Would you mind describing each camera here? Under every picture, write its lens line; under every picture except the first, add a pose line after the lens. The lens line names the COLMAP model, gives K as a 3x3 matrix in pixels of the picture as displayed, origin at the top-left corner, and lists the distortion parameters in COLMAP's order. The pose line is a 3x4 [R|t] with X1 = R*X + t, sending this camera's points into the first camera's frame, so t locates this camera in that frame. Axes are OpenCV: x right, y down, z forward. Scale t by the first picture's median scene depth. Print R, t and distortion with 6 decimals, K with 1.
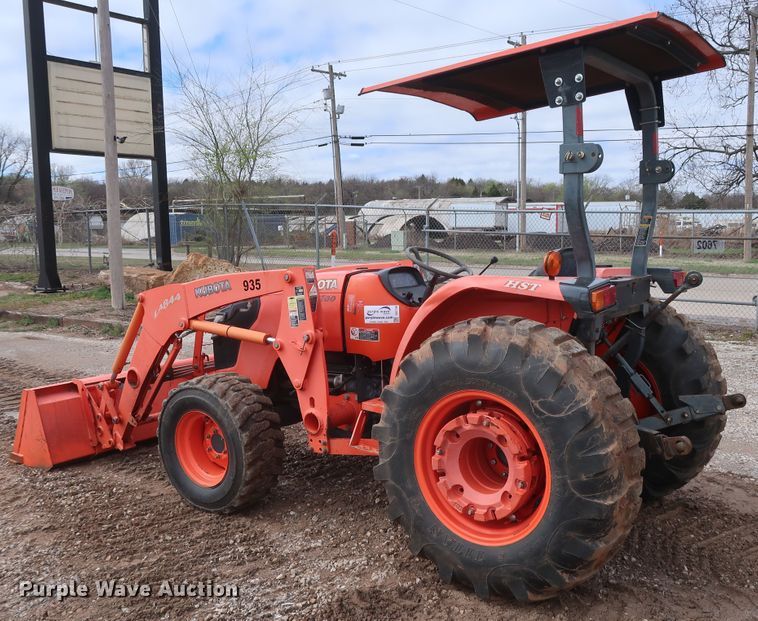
lens RADIAL K [[780.8, 0, 434.2], [0, 780.8, 308.0], [0, 0, 1]] dist [-0.060532, 0.000000]
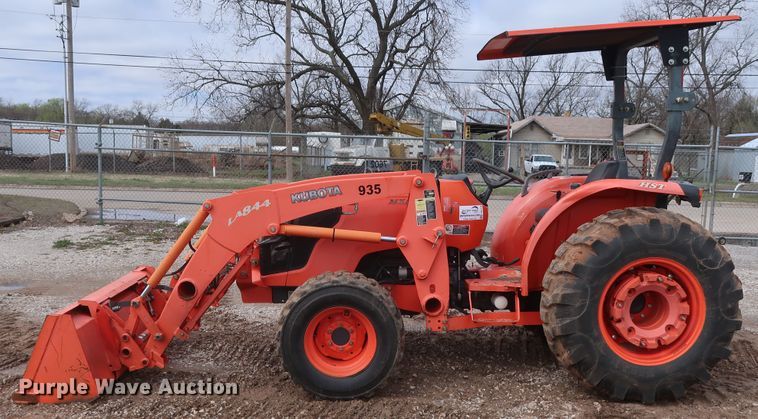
lens RADIAL K [[727.1, 0, 380.5], [0, 727.1, 230.0], [0, 0, 1]] dist [-0.039782, 0.000000]
pose [[0.817745, -0.036158, 0.574444, -1.008393], [0.033453, 0.999323, 0.015280, 0.015629], [-0.574608, 0.006722, 0.818401, 0.174773]]
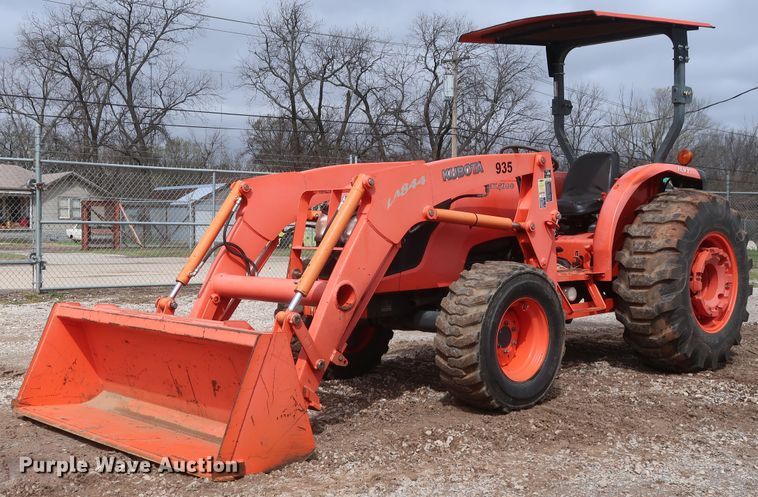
lens RADIAL K [[935.0, 0, 406.5], [0, 935.0, 242.6], [0, 0, 1]] dist [-0.019366, 0.000000]
pose [[0.209430, -0.008400, 0.977787, -1.724455], [0.093938, 0.995511, -0.011568, 0.080893], [-0.973301, 0.094274, 0.209279, 1.086122]]
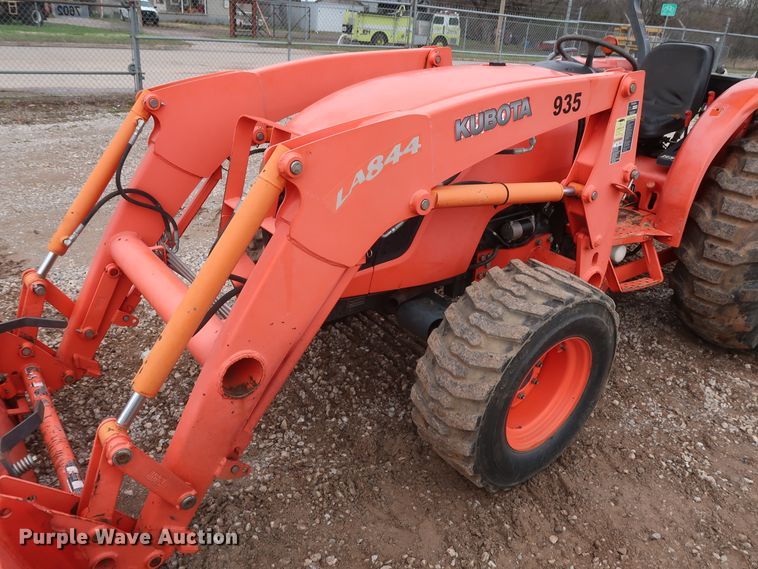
lens RADIAL K [[590.0, 0, 380.8], [0, 590.0, 287.4], [0, 0, 1]] dist [-0.039326, 0.008365]
pose [[0.337008, -0.364954, 0.867890, -0.866329], [0.024534, 0.924906, 0.379403, -0.087930], [-0.941182, -0.106569, 0.320655, 1.201330]]
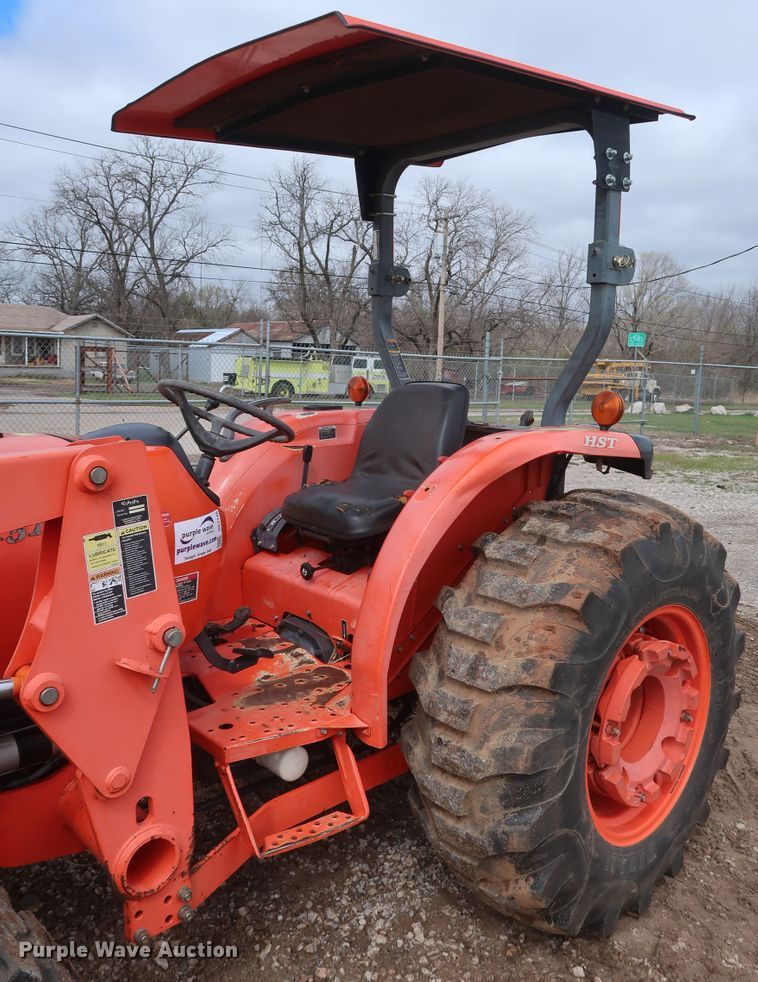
lens RADIAL K [[815.5, 0, 404.0], [0, 815.5, 449.4], [0, 0, 1]] dist [-0.030443, 0.009213]
pose [[0.224790, -0.082139, 0.970939, -0.572729], [0.063227, 0.995570, 0.069585, -0.076993], [-0.972354, 0.045748, 0.228988, 0.937178]]
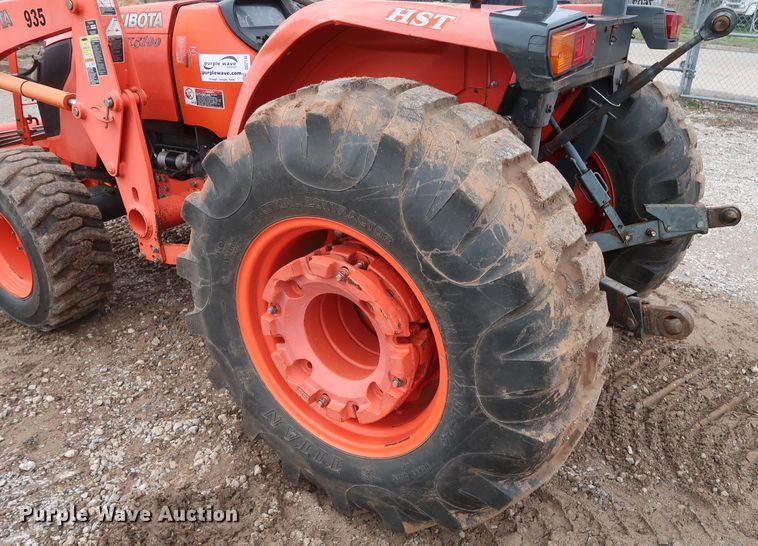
lens RADIAL K [[617.4, 0, 395.8], [0, 617.4, 293.5], [0, 0, 1]] dist [-0.024806, -0.003368]
pose [[0.999314, 0.020149, 0.031068, 0.082466], [-0.029757, 0.936323, 0.349877, 0.000510], [-0.022040, -0.350562, 0.936280, 0.510785]]
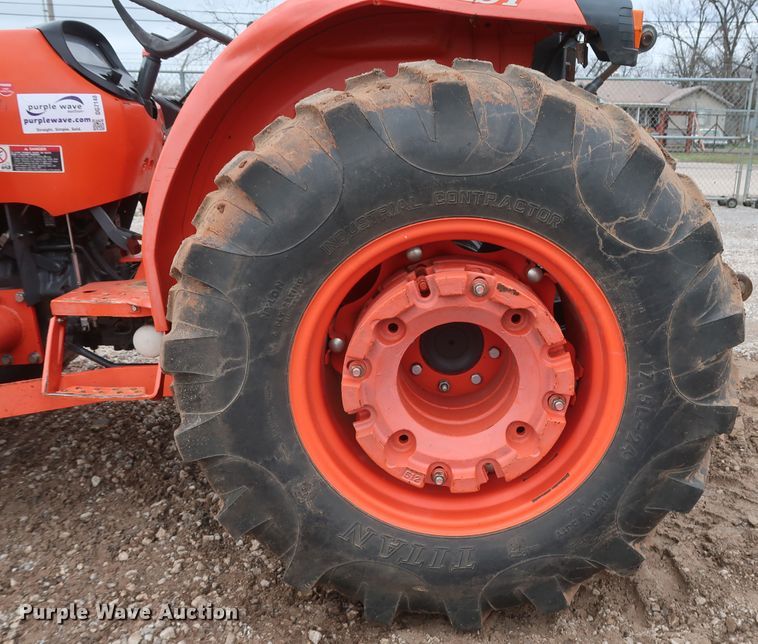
lens RADIAL K [[690.8, 0, 457.2], [0, 690.8, 329.9], [0, 0, 1]] dist [-0.024041, 0.000000]
pose [[0.804587, -0.156714, 0.572784, -0.159434], [0.051192, 0.979263, 0.196018, 0.081375], [-0.591625, -0.128392, 0.795924, 0.609428]]
